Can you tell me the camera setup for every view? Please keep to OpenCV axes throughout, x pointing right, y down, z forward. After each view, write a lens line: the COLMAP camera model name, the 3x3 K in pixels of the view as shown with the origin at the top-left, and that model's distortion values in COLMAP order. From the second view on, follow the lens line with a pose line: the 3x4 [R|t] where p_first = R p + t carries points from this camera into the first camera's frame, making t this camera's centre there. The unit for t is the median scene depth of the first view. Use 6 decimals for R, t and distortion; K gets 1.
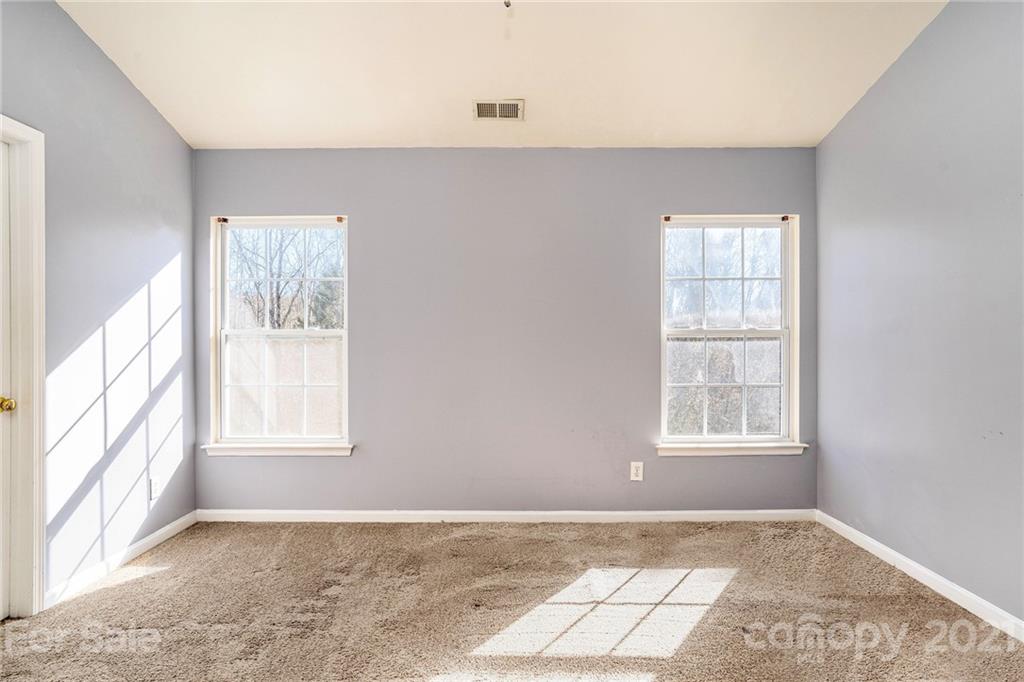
lens RADIAL K [[601.4, 0, 513.9], [0, 601.4, 343.6], [0, 0, 1]] dist [-0.005937, 0.001527]
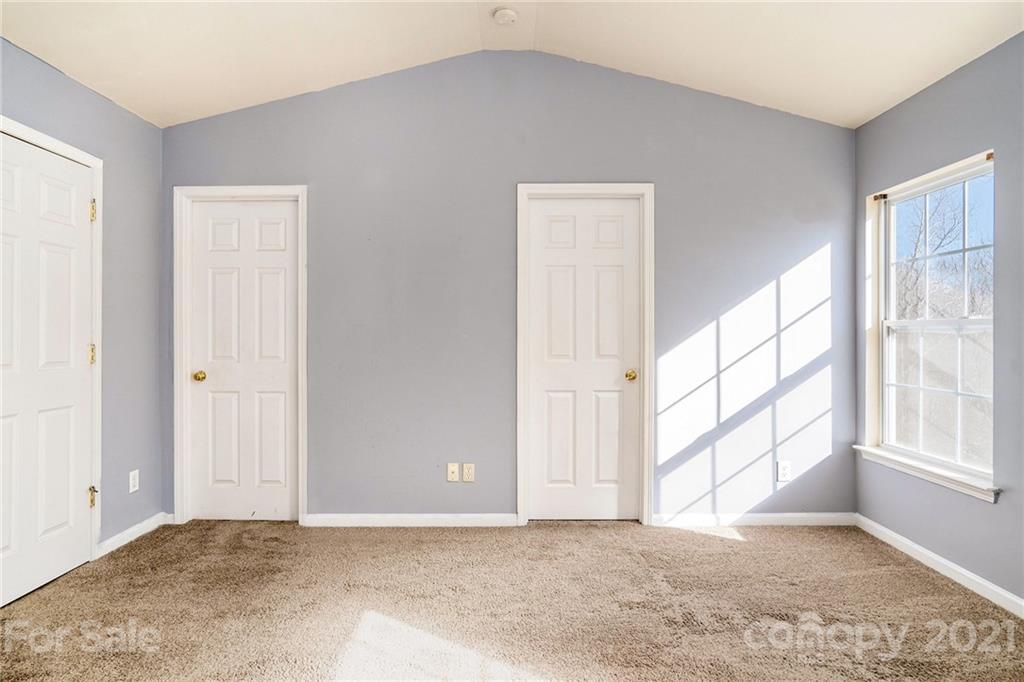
lens RADIAL K [[601.4, 0, 510.2], [0, 601.4, 338.1], [0, 0, 1]] dist [-0.005937, 0.001527]
pose [[-0.036983, 0.003074, -0.999311, 0.482987], [-0.008037, 0.999962, 0.003374, 0.005166], [0.999284, 0.008156, -0.036957, 0.558161]]
